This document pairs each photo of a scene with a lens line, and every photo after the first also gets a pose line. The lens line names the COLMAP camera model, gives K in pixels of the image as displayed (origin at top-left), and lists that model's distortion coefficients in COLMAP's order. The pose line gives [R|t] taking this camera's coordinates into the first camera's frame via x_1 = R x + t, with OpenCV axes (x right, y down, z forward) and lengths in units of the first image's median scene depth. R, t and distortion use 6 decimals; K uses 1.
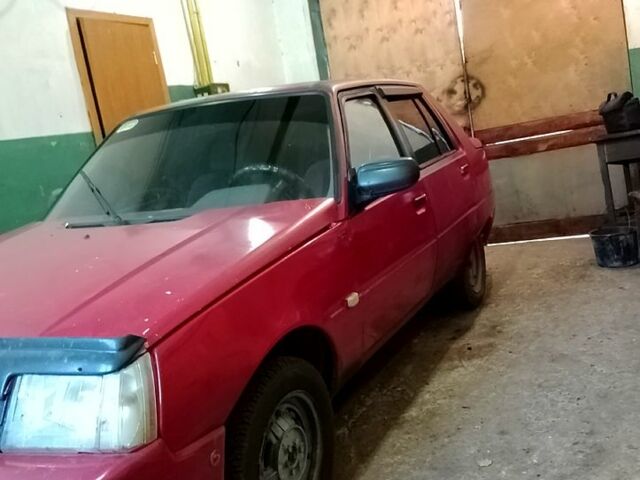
lens RADIAL K [[676.9, 0, 320.0], [0, 676.9, 240.0], [0, 0, 1]] dist [0.162607, -0.329690]
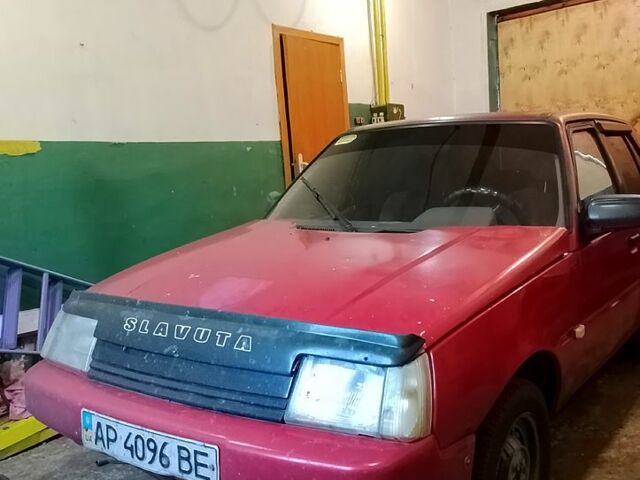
lens RADIAL K [[676.9, 0, 320.0], [0, 676.9, 240.0], [0, 0, 1]] dist [0.162607, -0.329690]
pose [[0.980763, 0.113625, -0.158722, -0.149063], [-0.118111, 0.992817, -0.019089, 0.015761], [0.155413, 0.037468, 0.987139, -0.052478]]
